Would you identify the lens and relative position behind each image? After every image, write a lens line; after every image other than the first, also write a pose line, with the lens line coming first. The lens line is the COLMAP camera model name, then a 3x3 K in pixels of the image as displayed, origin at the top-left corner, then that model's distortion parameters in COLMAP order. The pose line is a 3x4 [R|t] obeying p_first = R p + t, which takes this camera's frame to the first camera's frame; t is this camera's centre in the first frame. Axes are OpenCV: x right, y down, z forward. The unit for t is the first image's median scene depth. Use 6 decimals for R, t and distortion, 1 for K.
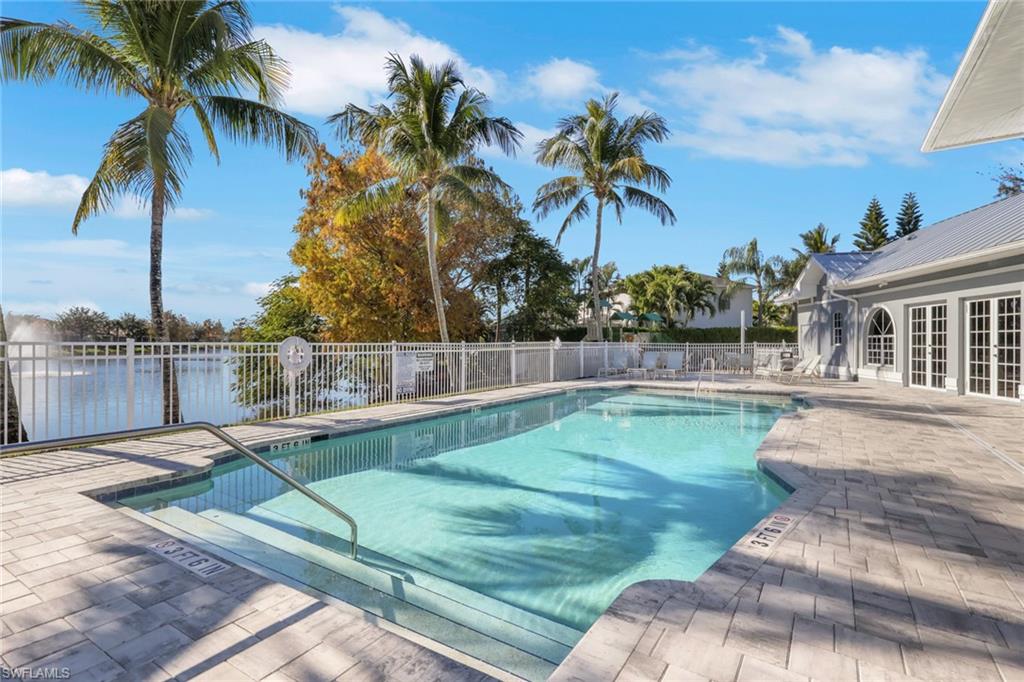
lens RADIAL K [[500.6, 0, 512.0], [0, 500.6, 341.0], [0, 0, 1]] dist [-0.000791, 0.000369]
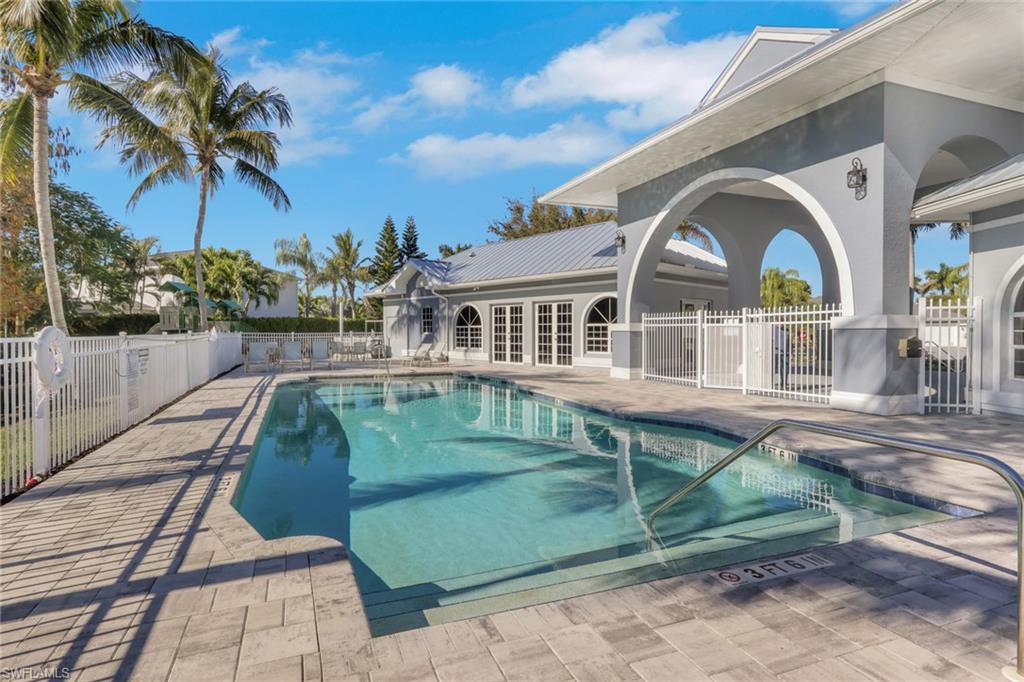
lens RADIAL K [[482.5, 0, 512.0], [0, 482.5, 341.0], [0, 0, 1]] dist [-0.001707, -0.000237]
pose [[0.616688, -0.021172, 0.786923, -0.217857], [0.003964, 0.999709, 0.023791, -0.001739], [-0.787198, -0.011552, 0.616592, 0.111078]]
